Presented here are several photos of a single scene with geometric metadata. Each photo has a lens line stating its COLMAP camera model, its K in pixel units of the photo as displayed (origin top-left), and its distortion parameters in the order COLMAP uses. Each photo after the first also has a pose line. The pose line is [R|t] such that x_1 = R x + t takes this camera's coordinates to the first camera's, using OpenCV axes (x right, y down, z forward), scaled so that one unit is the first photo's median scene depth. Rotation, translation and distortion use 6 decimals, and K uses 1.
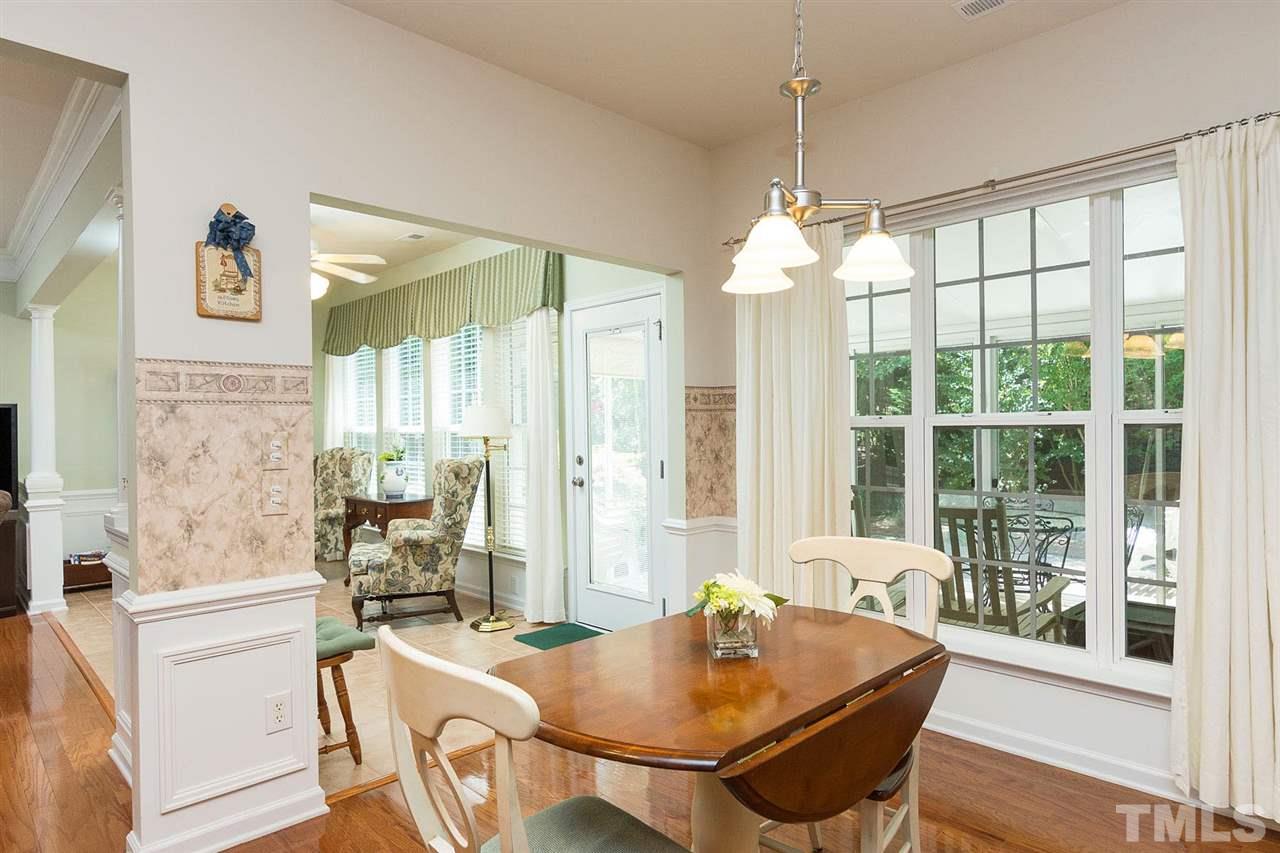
lens RADIAL K [[717.5, 0, 638.8], [0, 717.5, 426.9], [0, 0, 1]] dist [0.001576, 0.001897]
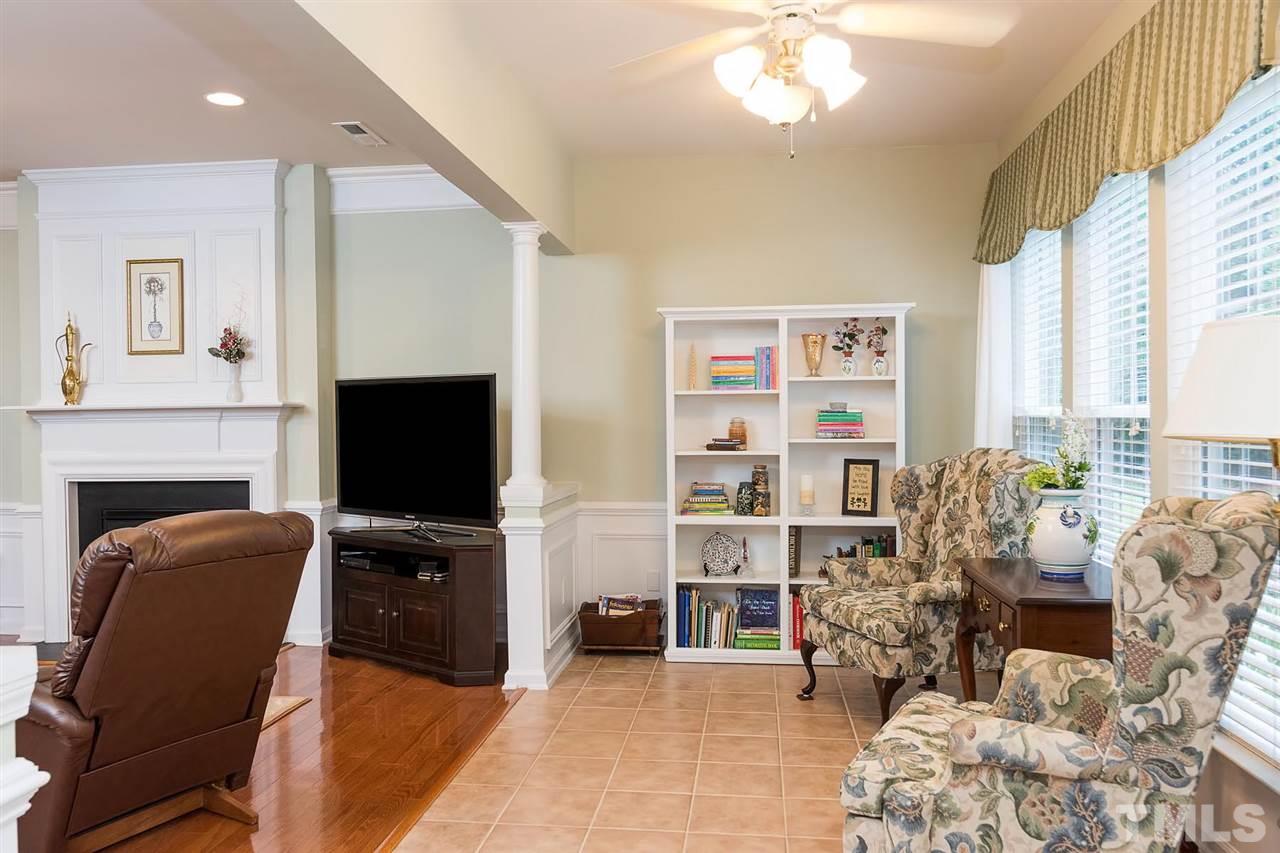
lens RADIAL K [[943.7, 0, 647.7], [0, 943.7, 429.9], [0, 0, 1]] dist [0.006717, 0.005404]
pose [[0.624726, 0.014028, -0.780718, -0.083931], [0.004413, 0.999759, 0.021495, 0.001796], [0.780832, -0.016874, 0.624513, 0.584804]]
